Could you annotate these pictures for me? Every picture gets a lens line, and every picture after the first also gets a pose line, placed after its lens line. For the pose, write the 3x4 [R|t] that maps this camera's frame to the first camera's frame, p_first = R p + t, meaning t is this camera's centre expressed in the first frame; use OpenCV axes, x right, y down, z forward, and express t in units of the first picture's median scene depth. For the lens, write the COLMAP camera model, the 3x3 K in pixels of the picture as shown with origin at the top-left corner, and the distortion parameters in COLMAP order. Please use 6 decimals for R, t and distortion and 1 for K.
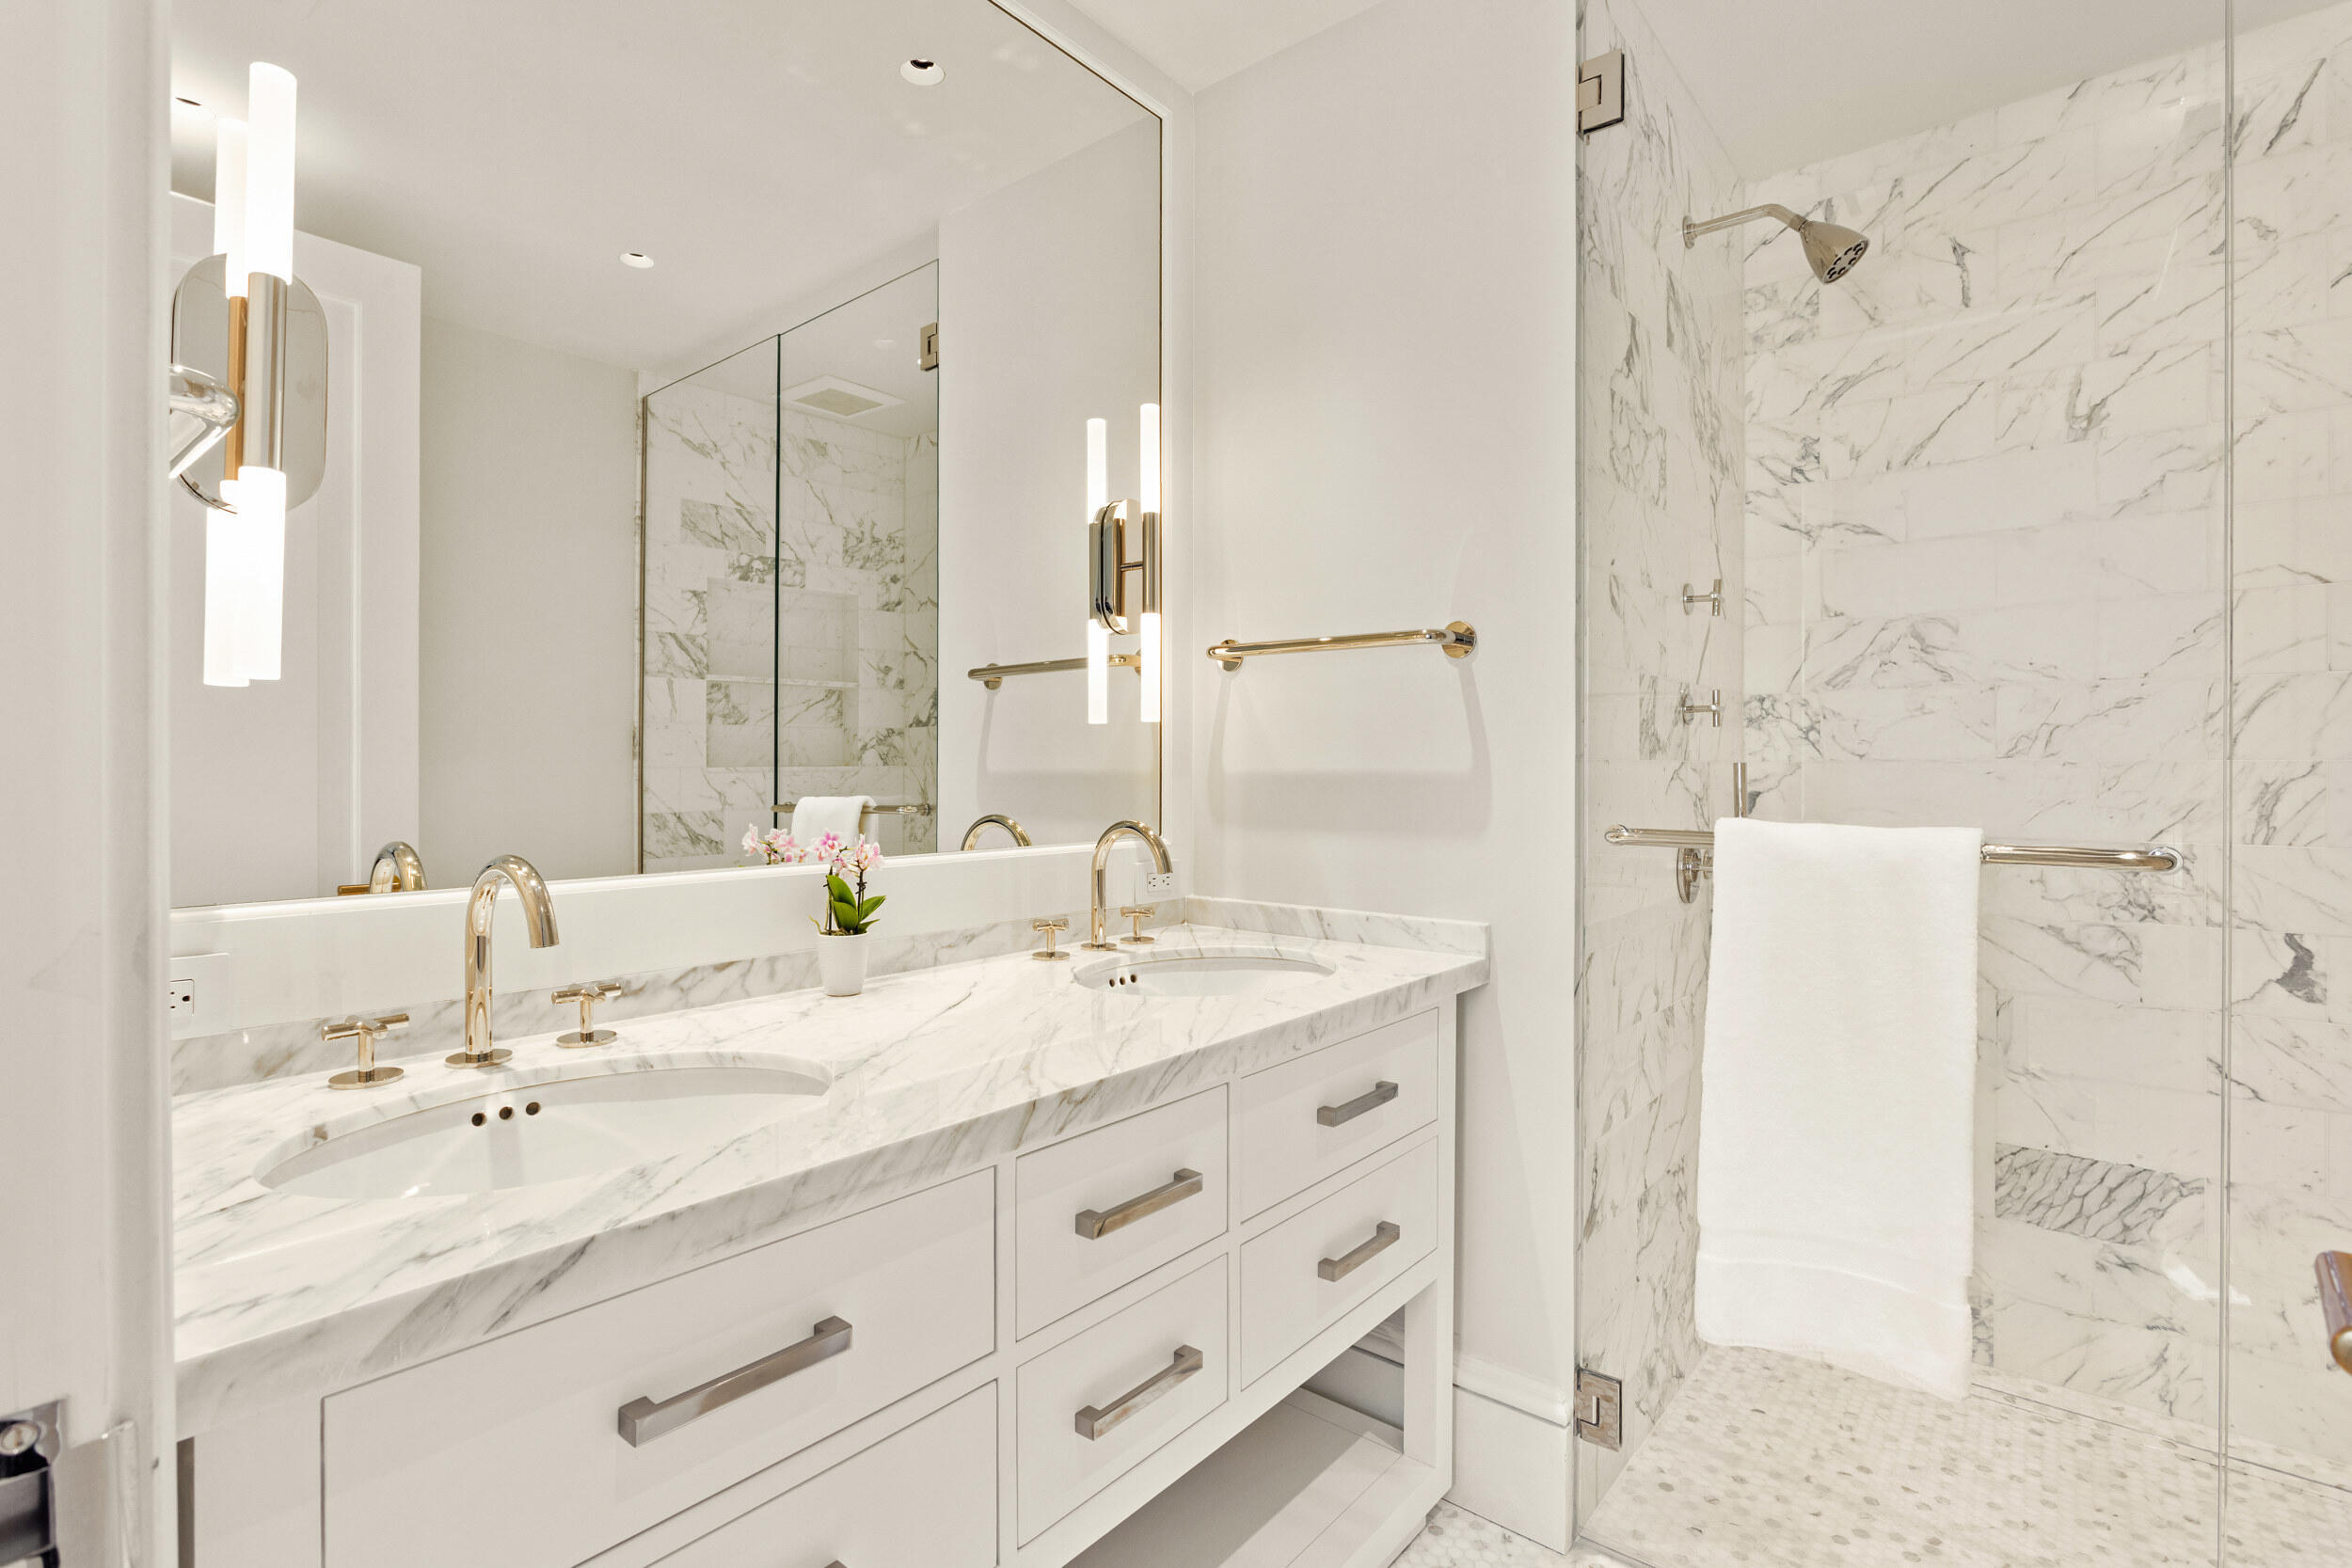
lens RADIAL K [[1115.8, 0, 1170.2], [0, 1115.8, 774.4], [0, 0, 1]] dist [-0.010137, 0.007520]
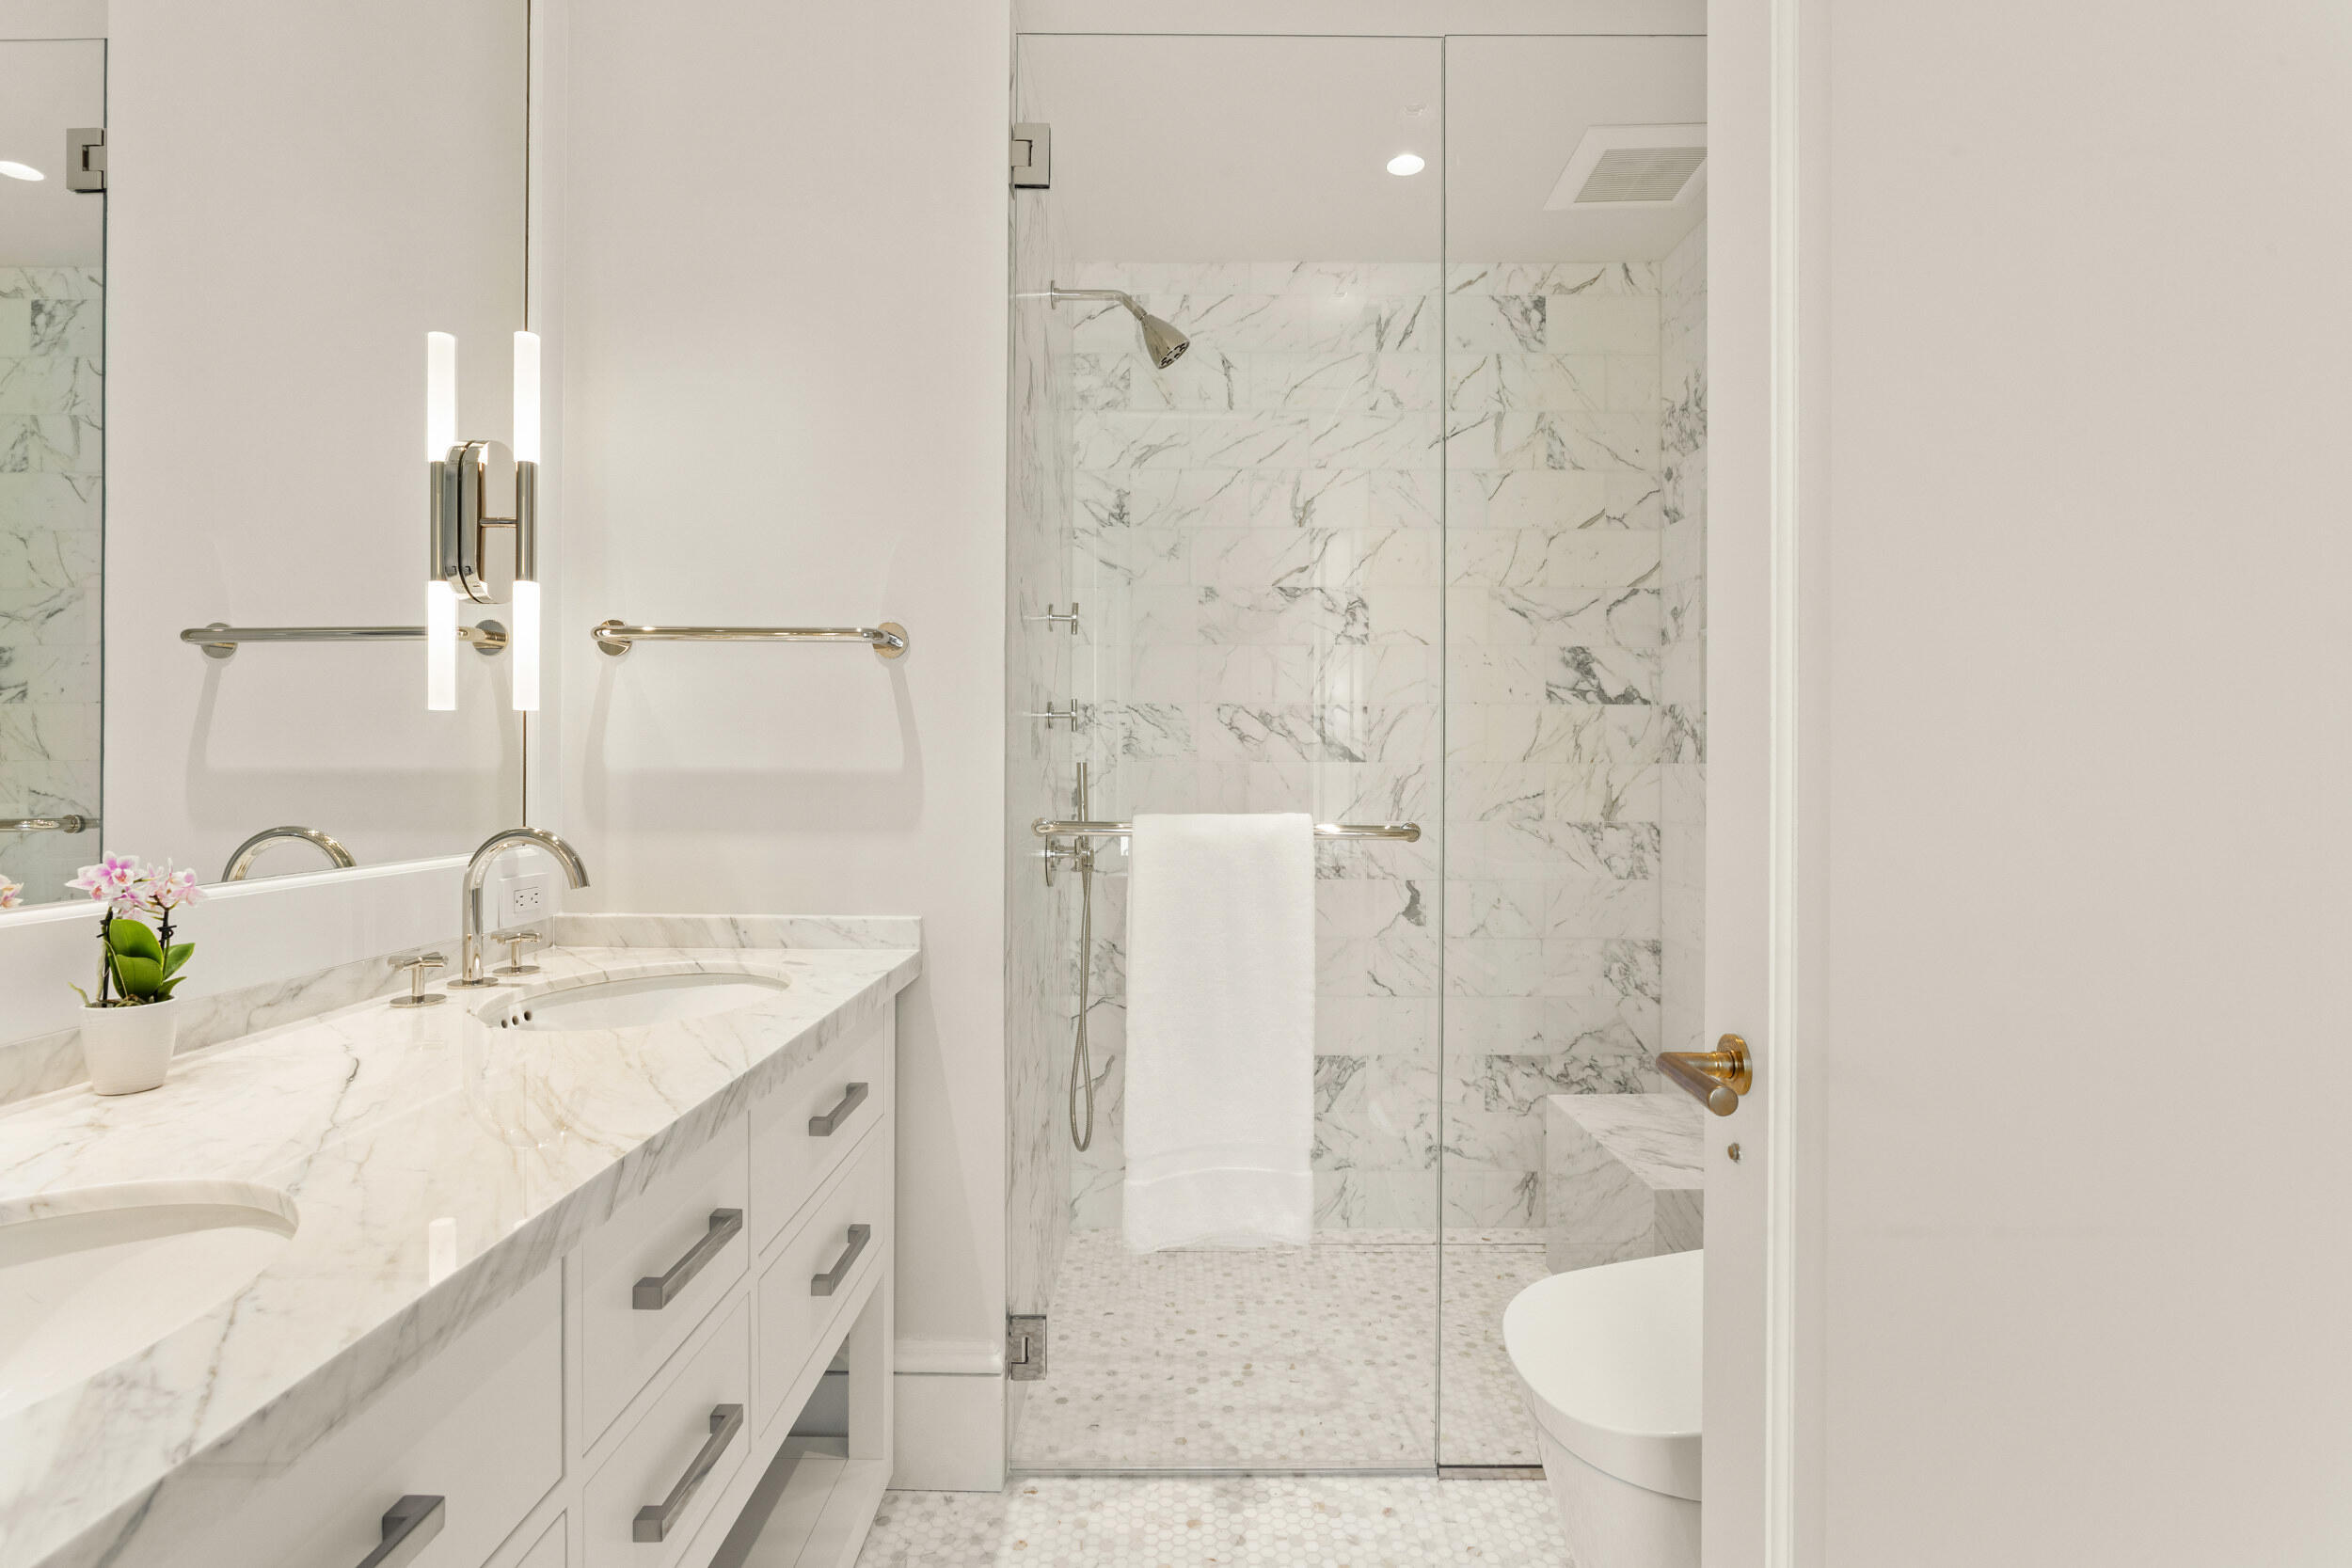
lens RADIAL K [[1115.8, 0, 1168.8], [0, 1115.8, 772.6], [0, 0, 1]] dist [-0.010137, 0.007520]
pose [[0.781077, -0.000102, 0.624434, -0.169501], [-0.000192, 1.000000, 0.000404, -0.000405], [-0.624434, -0.000436, 0.781077, 0.043257]]
